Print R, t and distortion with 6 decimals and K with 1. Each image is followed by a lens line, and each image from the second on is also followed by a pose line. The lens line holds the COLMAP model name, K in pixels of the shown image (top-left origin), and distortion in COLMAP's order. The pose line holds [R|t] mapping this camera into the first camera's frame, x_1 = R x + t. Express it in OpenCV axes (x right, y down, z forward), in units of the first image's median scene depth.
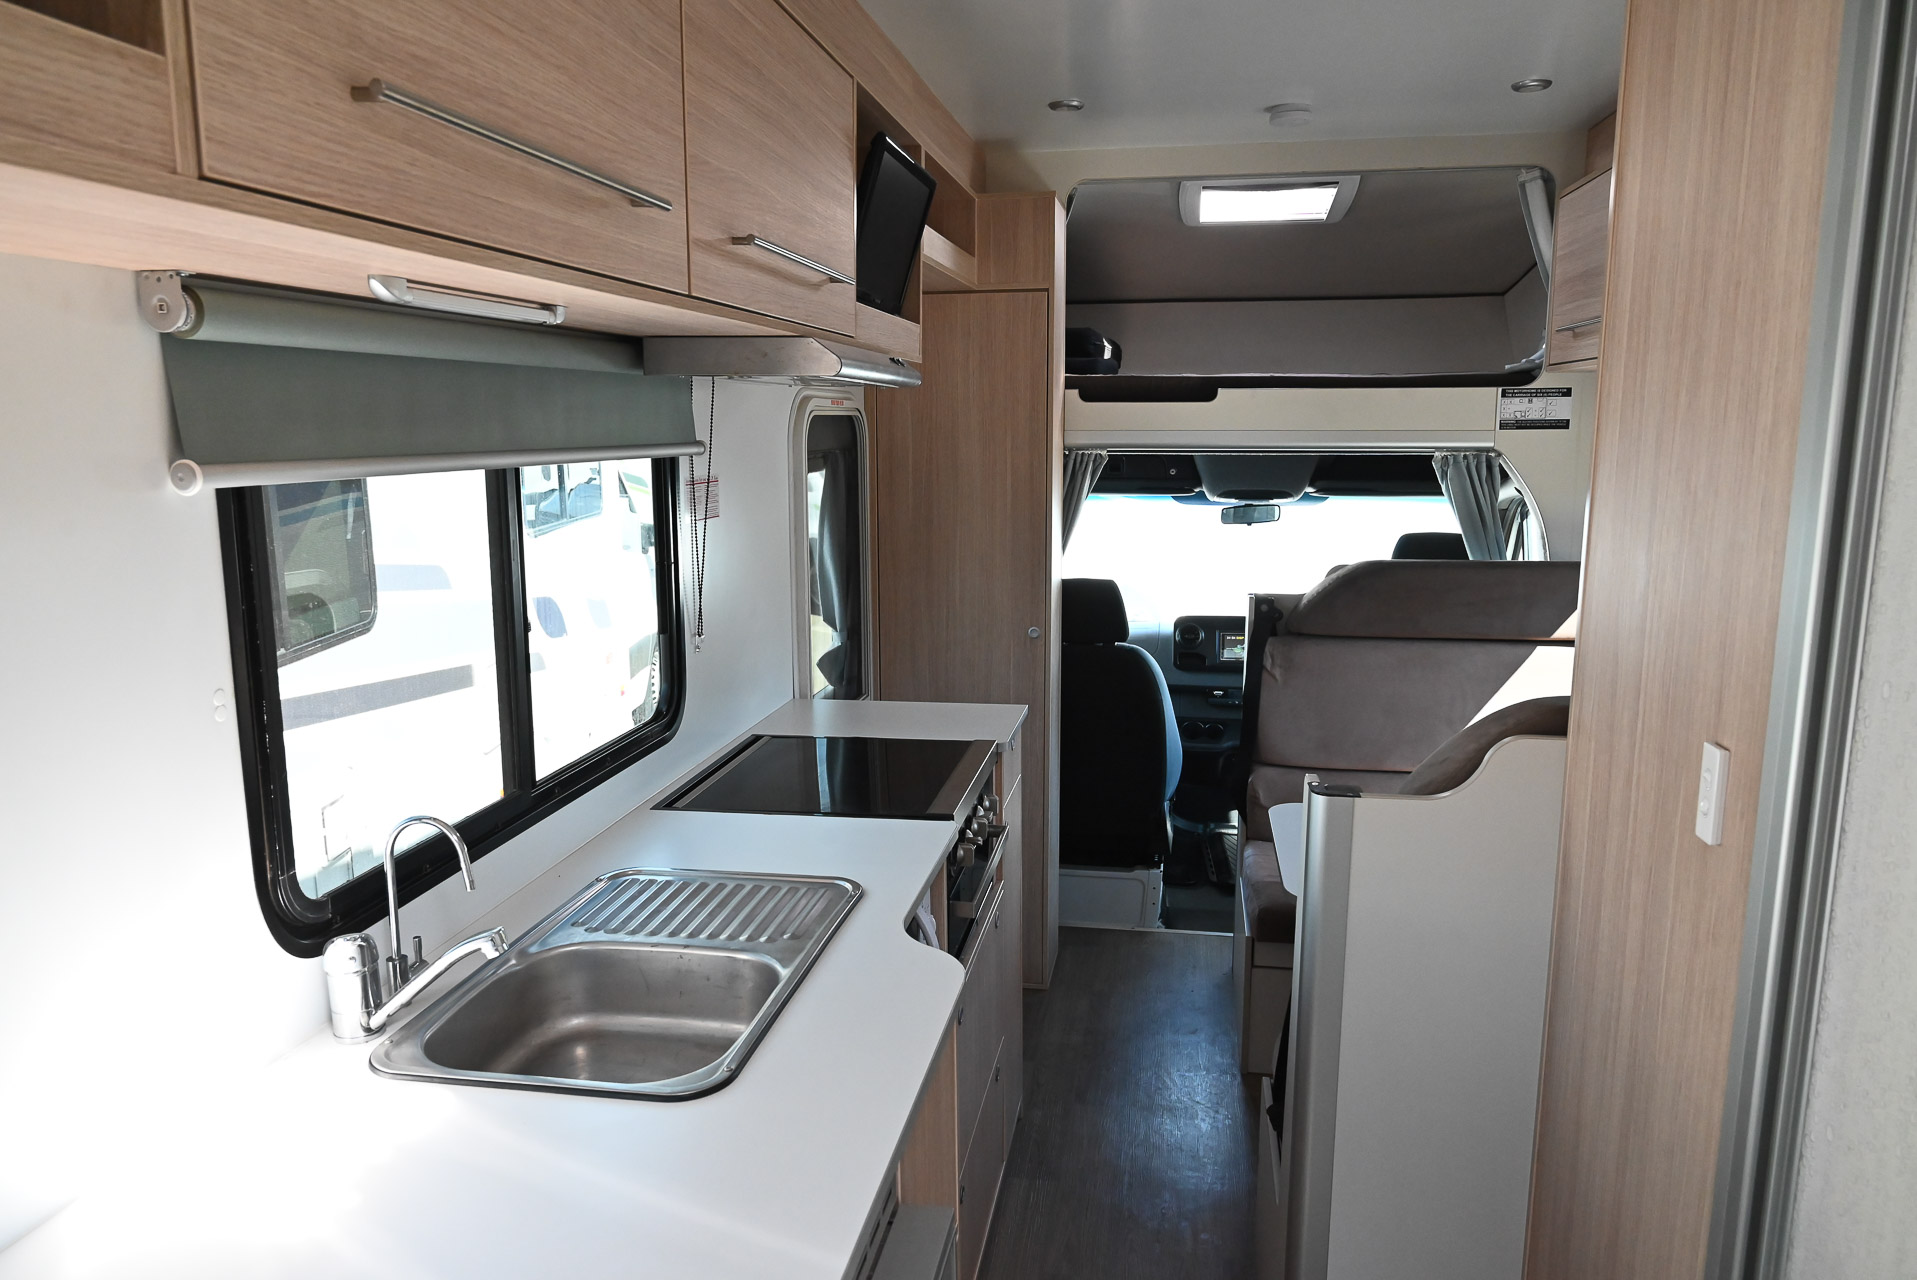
lens RADIAL K [[1309.5, 0, 953.5], [0, 1309.5, 641.9], [0, 0, 1]] dist [-0.005663, 0.000067]
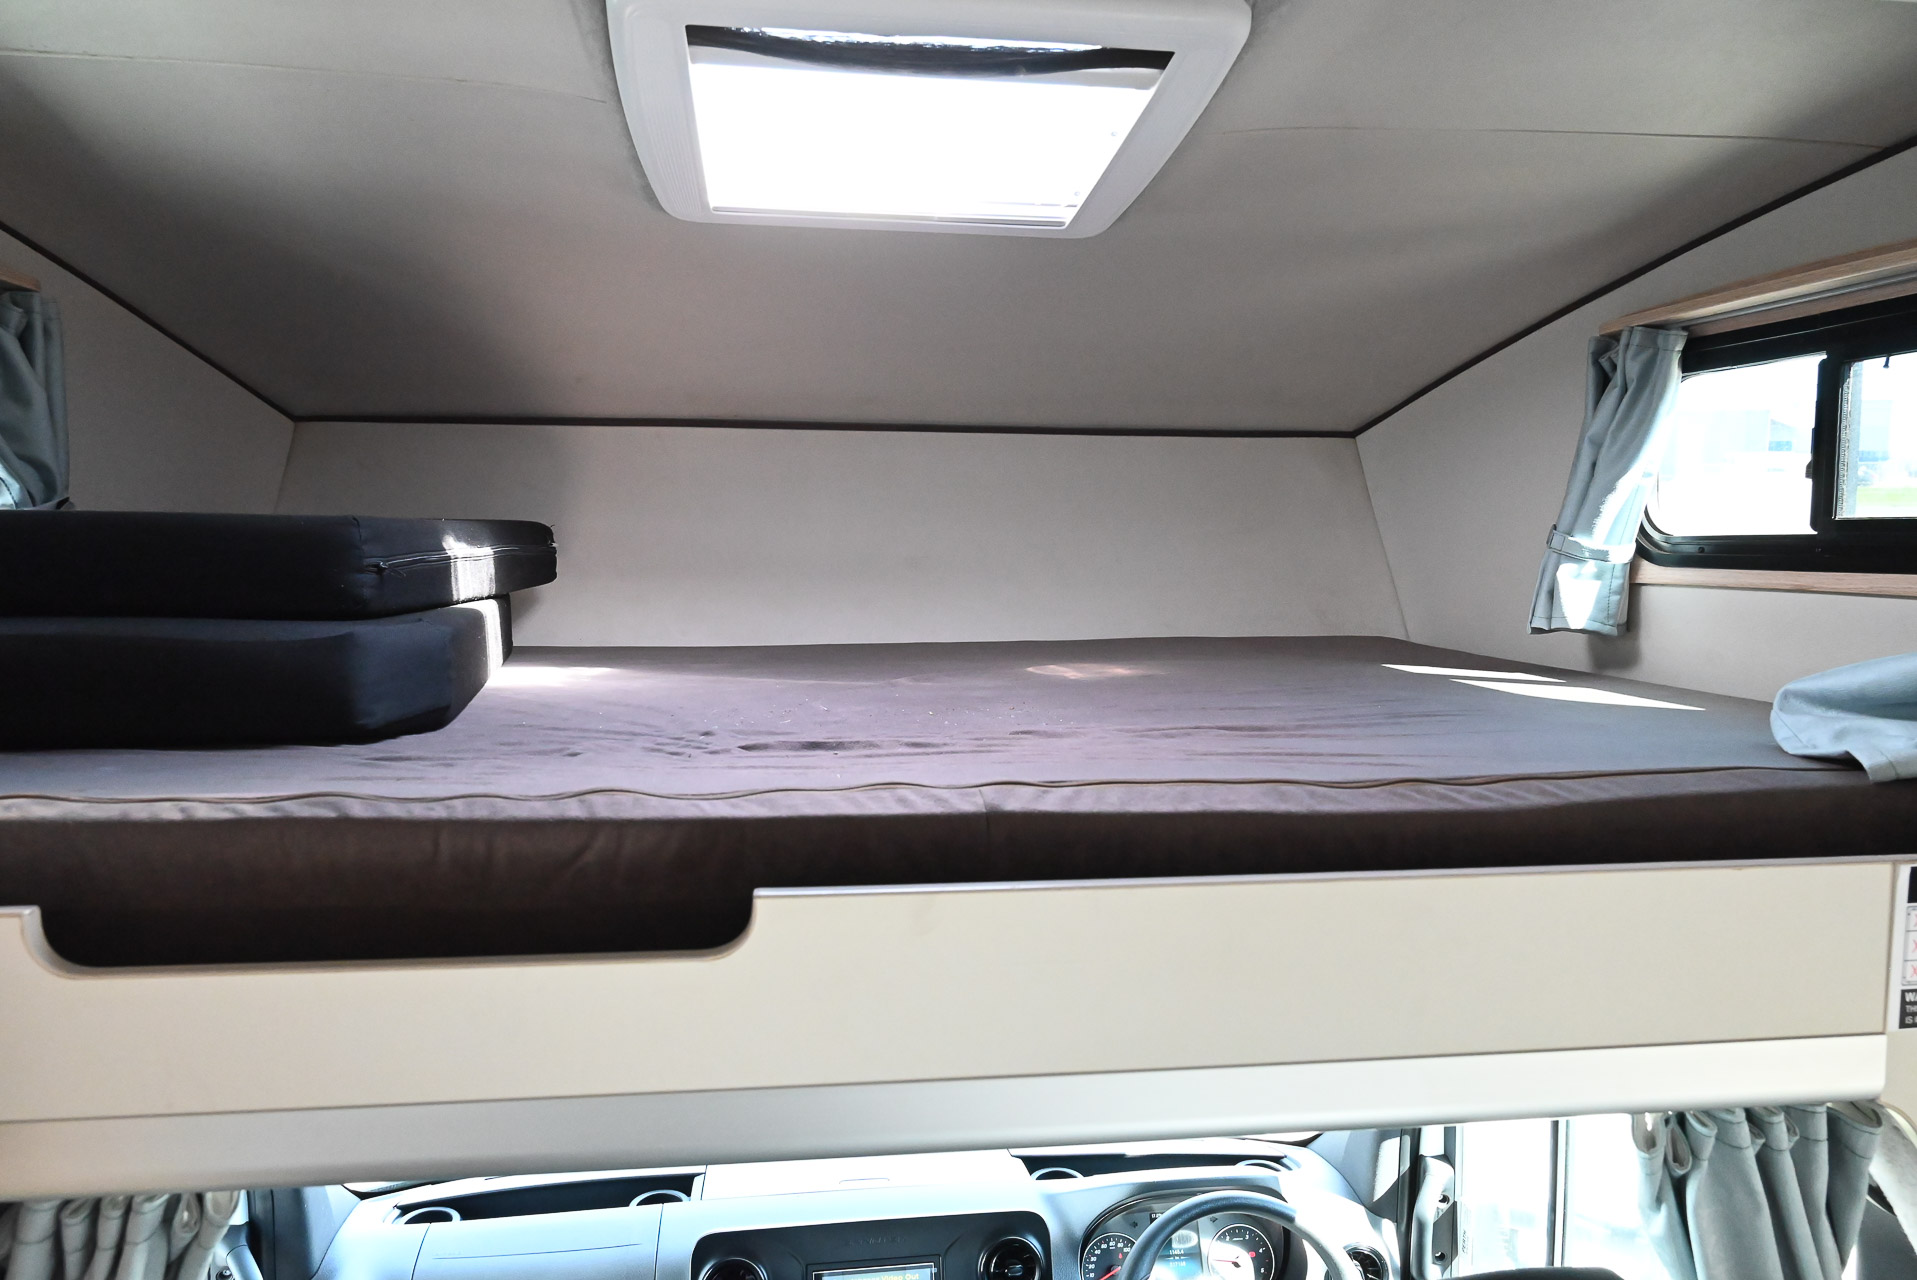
lens RADIAL K [[1309.5, 0, 953.5], [0, 1309.5, 641.9], [0, 0, 1]] dist [-0.005663, 0.000067]
pose [[0.952351, -0.016606, 0.304553, 0.165533], [0.039430, 0.996841, -0.068945, -0.213149], [-0.302446, 0.077668, 0.949997, 0.774744]]
